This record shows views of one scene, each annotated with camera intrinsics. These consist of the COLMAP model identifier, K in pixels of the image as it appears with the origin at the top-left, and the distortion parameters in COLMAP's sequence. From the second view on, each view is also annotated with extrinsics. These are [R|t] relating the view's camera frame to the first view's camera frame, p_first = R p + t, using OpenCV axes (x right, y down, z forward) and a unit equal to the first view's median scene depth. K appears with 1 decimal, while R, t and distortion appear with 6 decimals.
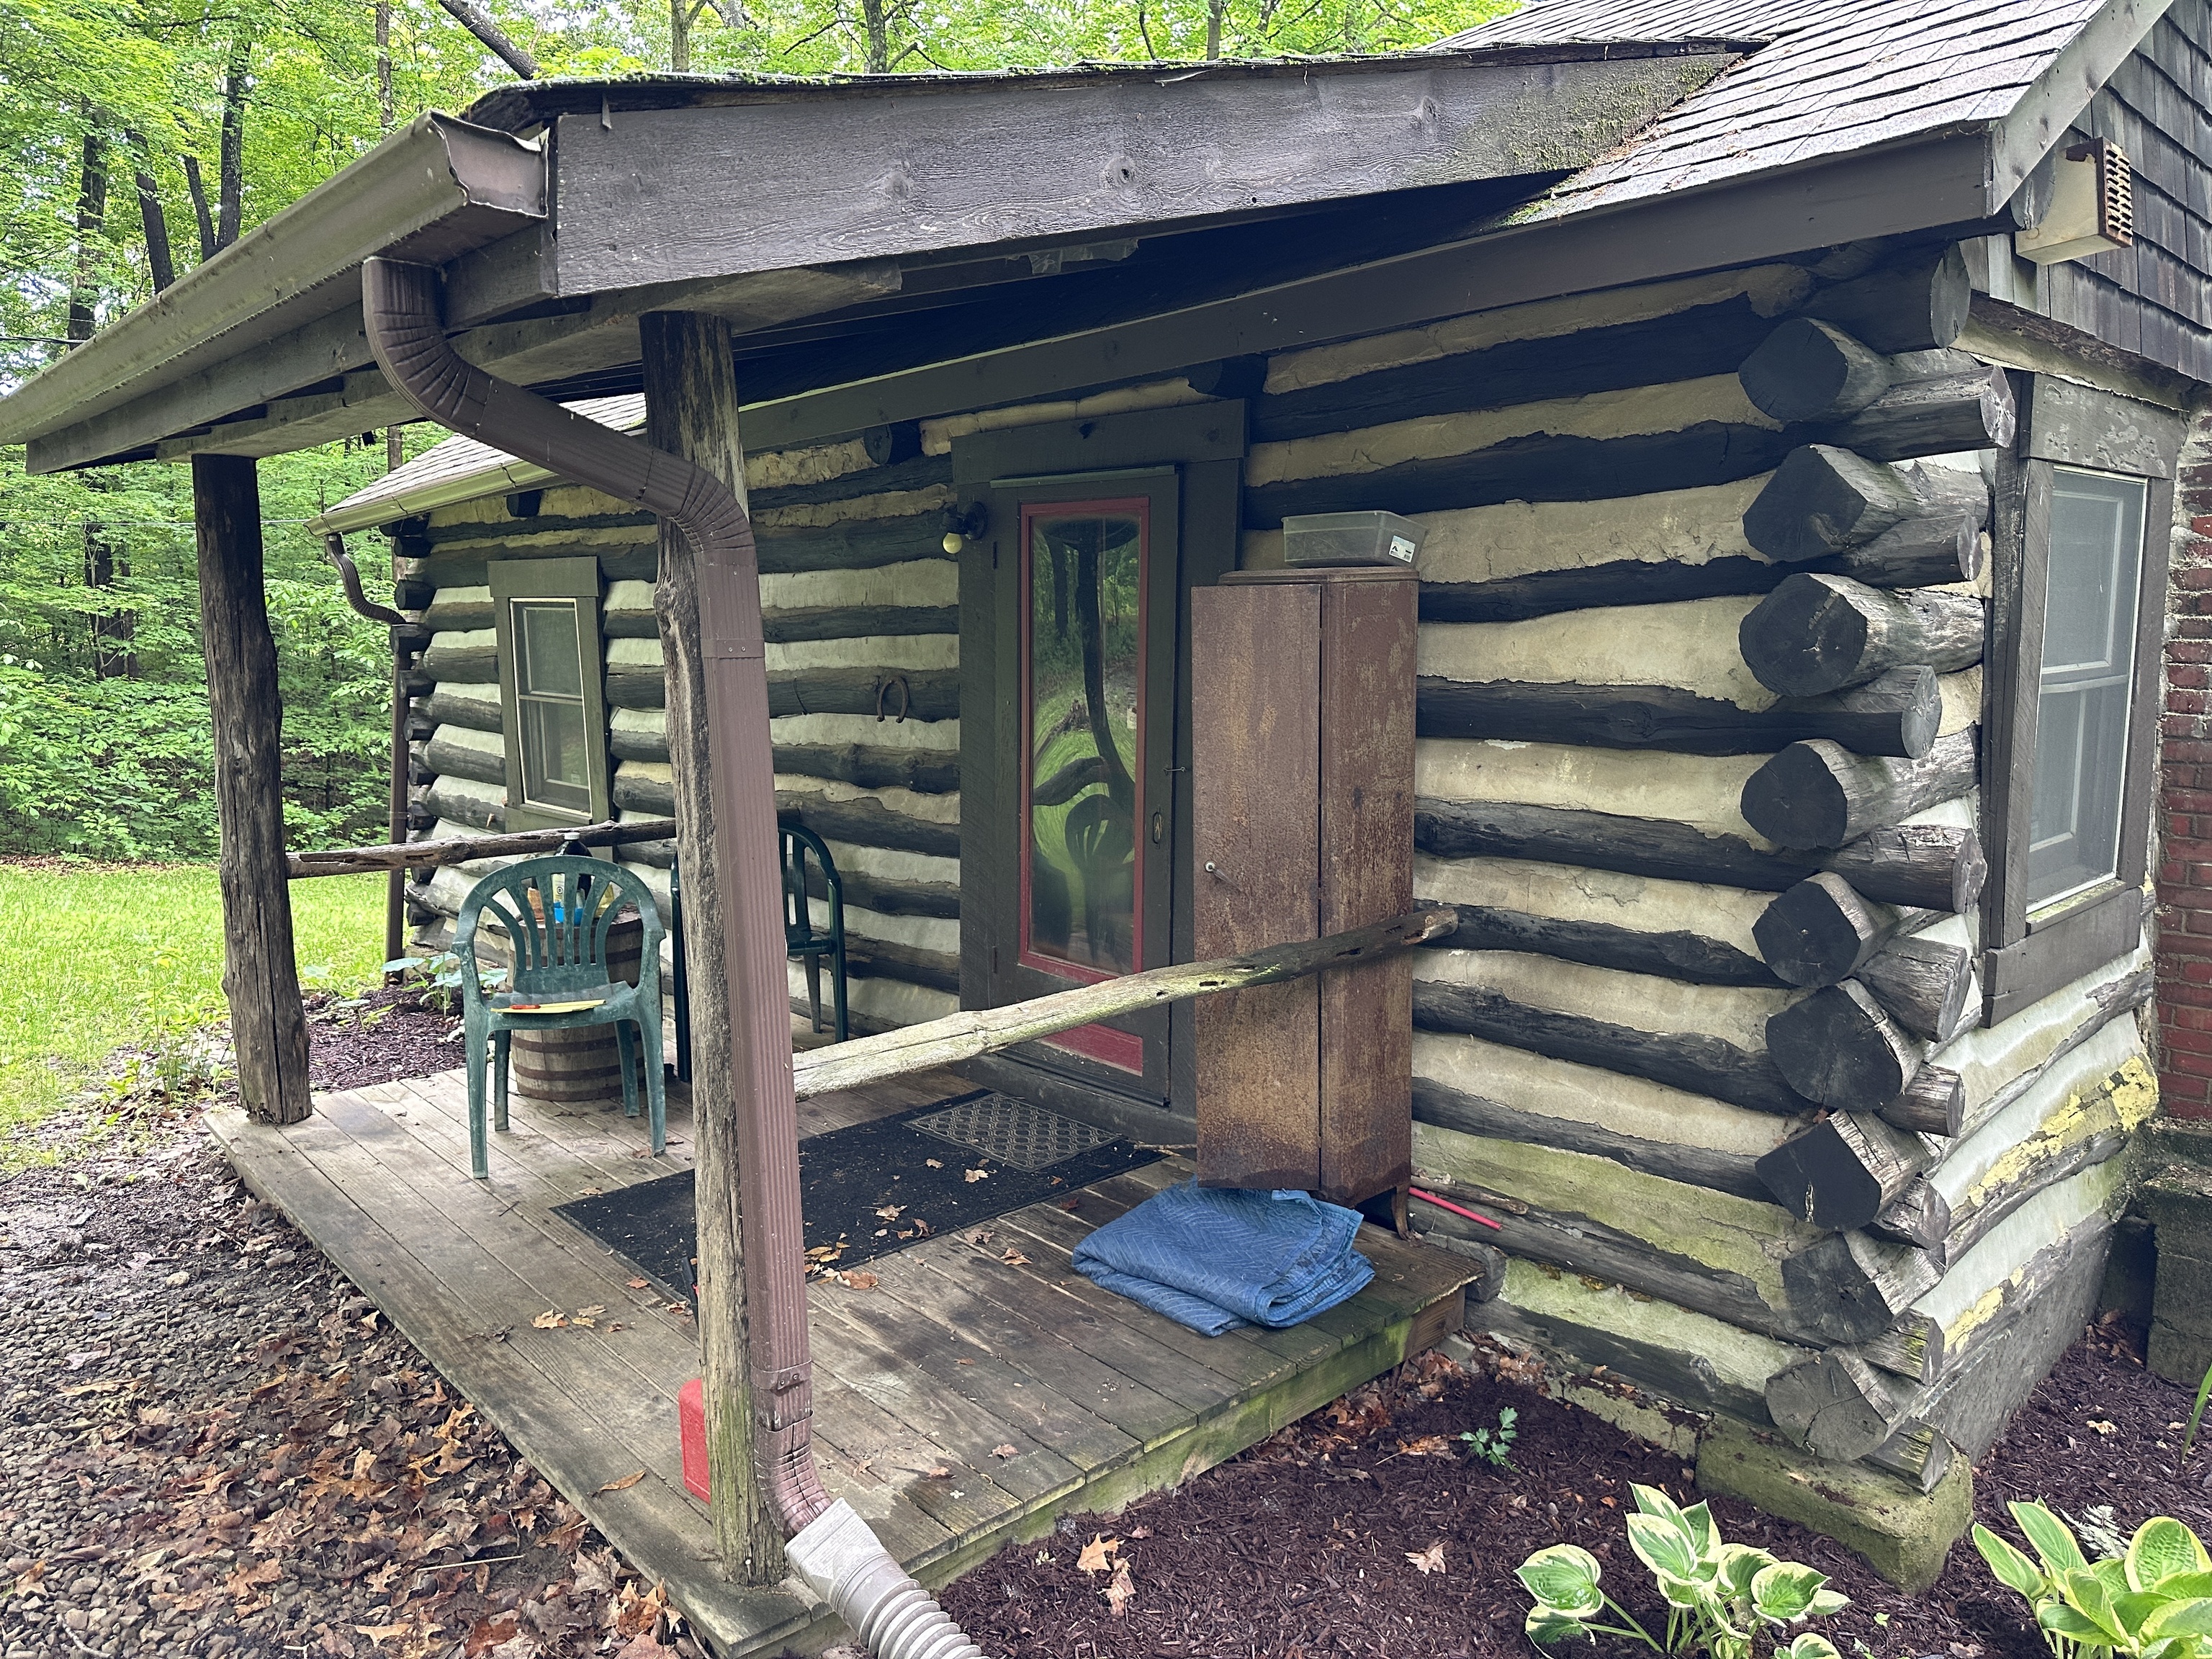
lens RADIAL K [[1519.4, 0, 1101.3], [0, 1519.4, 832.1], [0, 0, 1]] dist [0.043001, -0.024689]
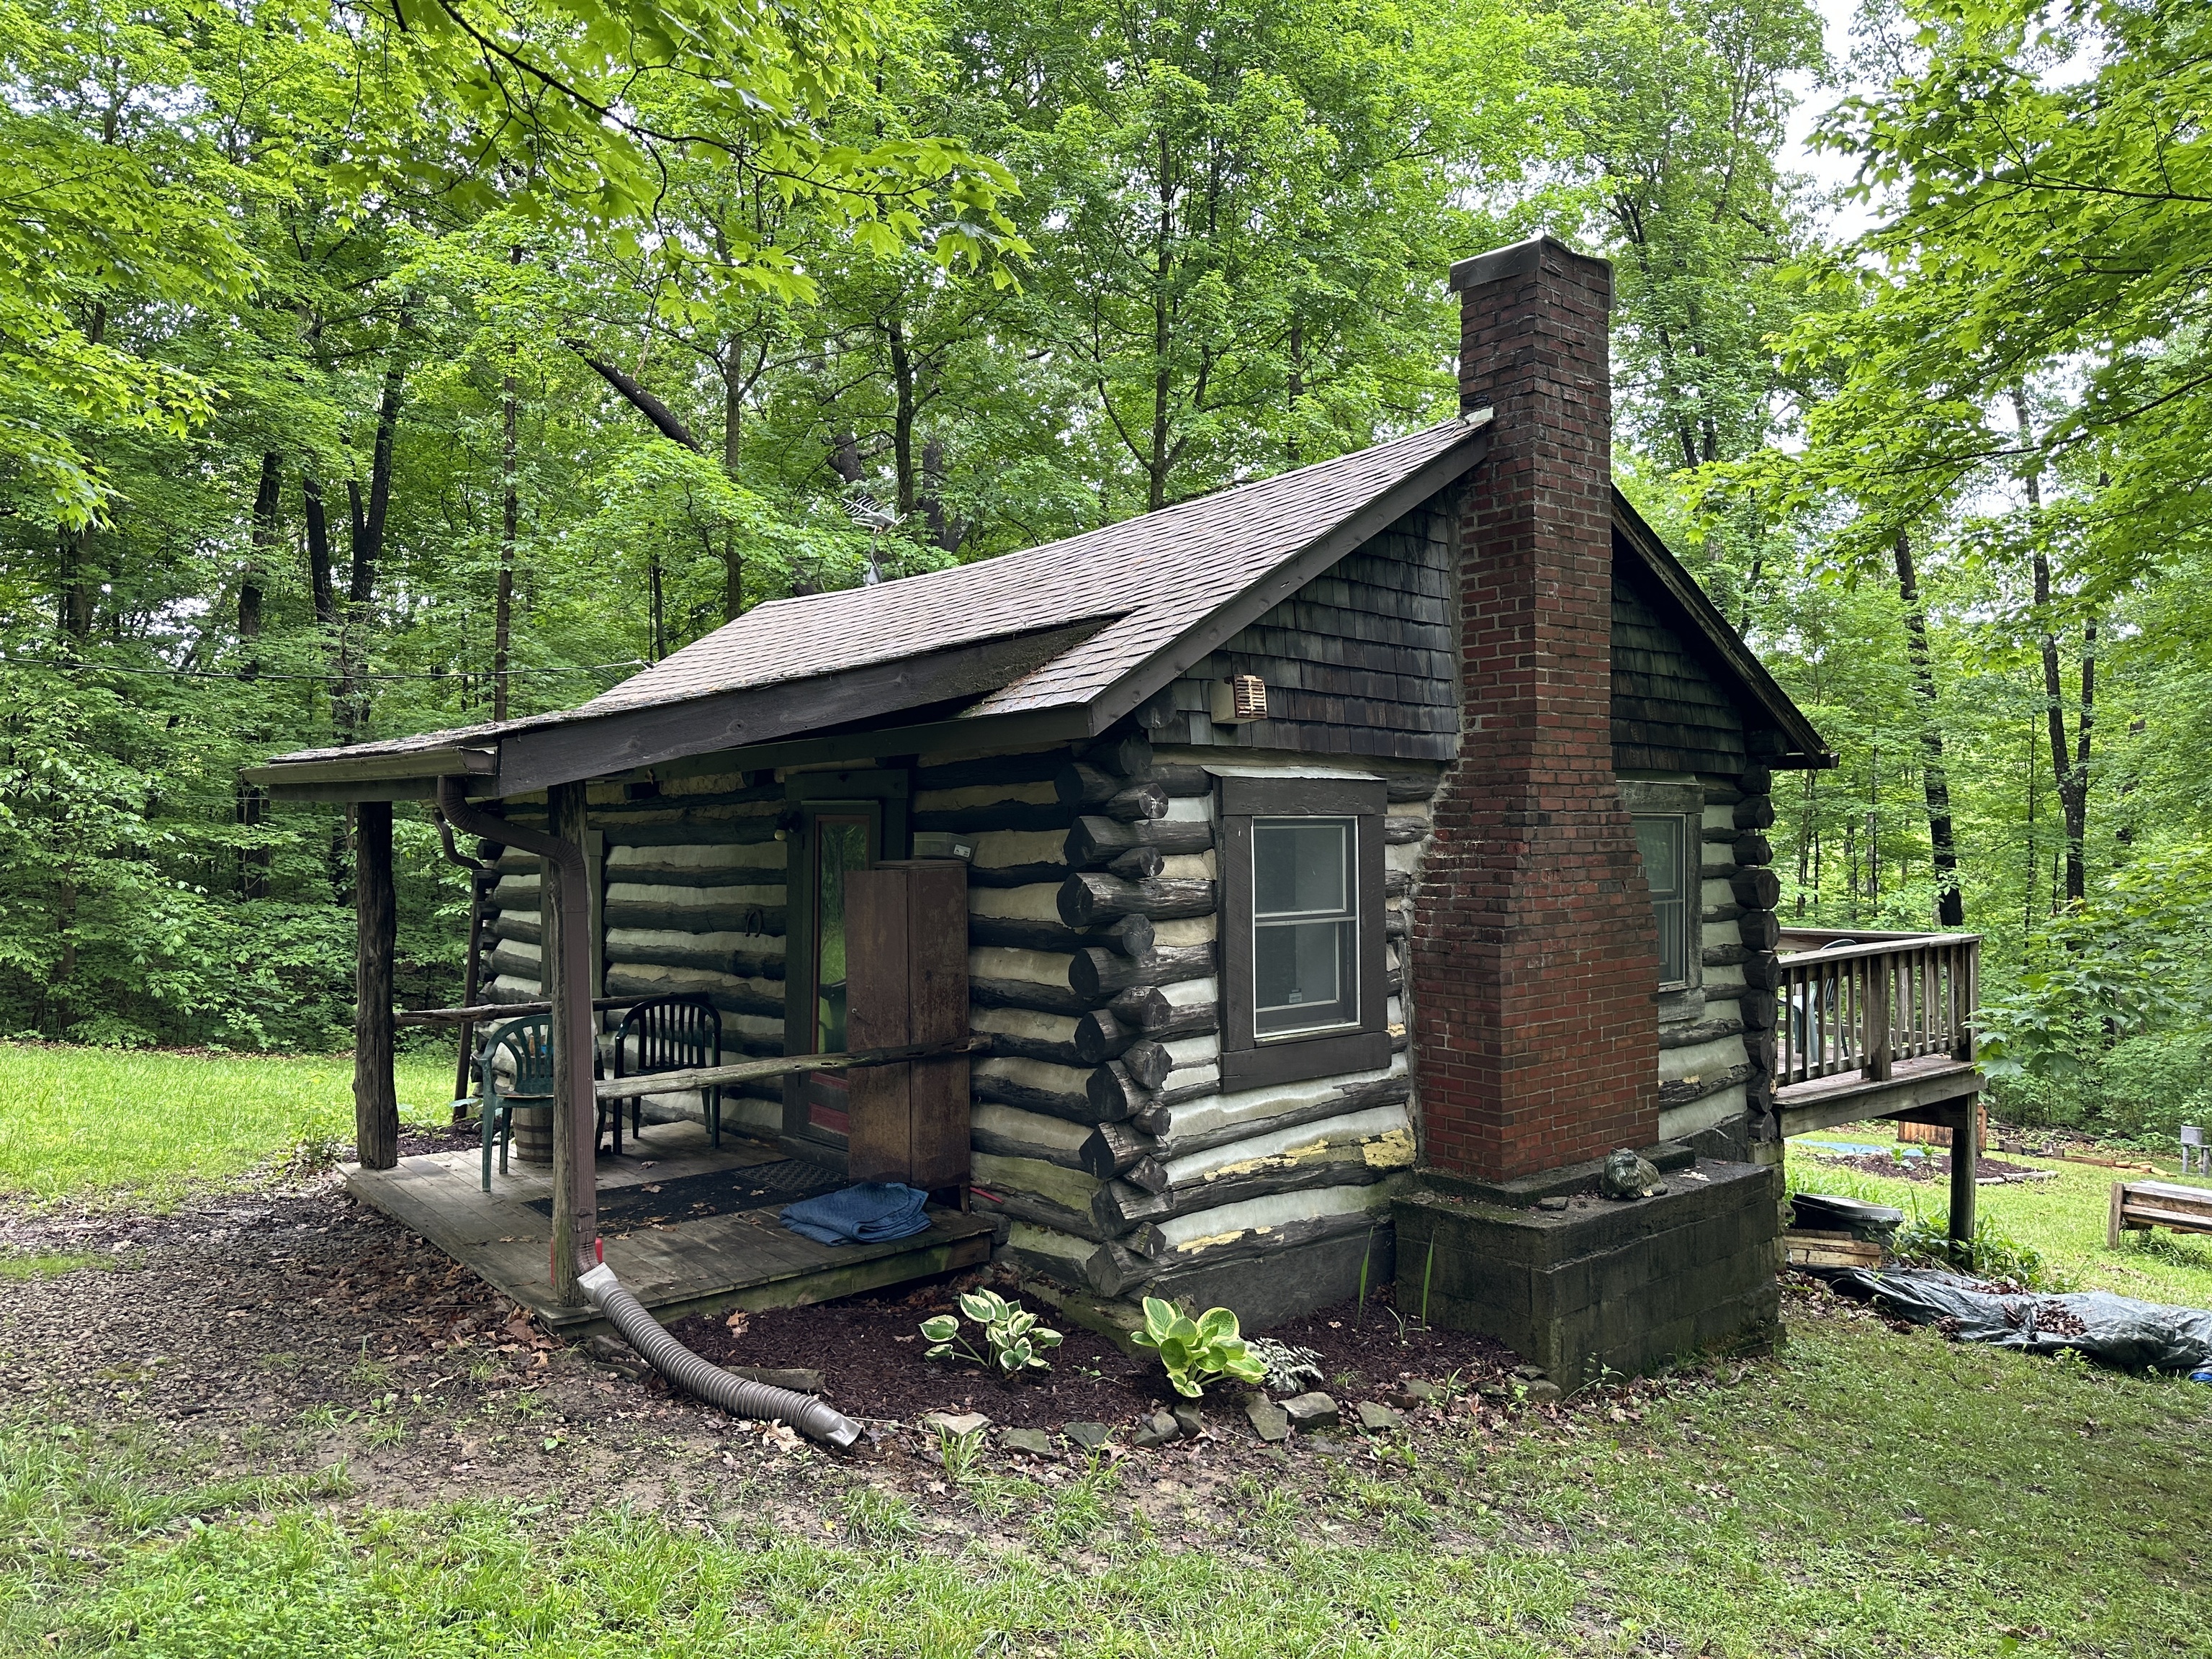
lens RADIAL K [[1519.4, 0, 1118.3], [0, 1519.4, 824.5], [0, 0, 1]] dist [0.043001, -0.024689]
pose [[0.998921, -0.000077, -0.046442, 0.363629], [-0.006672, 0.989388, -0.145144, 0.048316], [0.045960, 0.145297, 0.988320, -0.697739]]
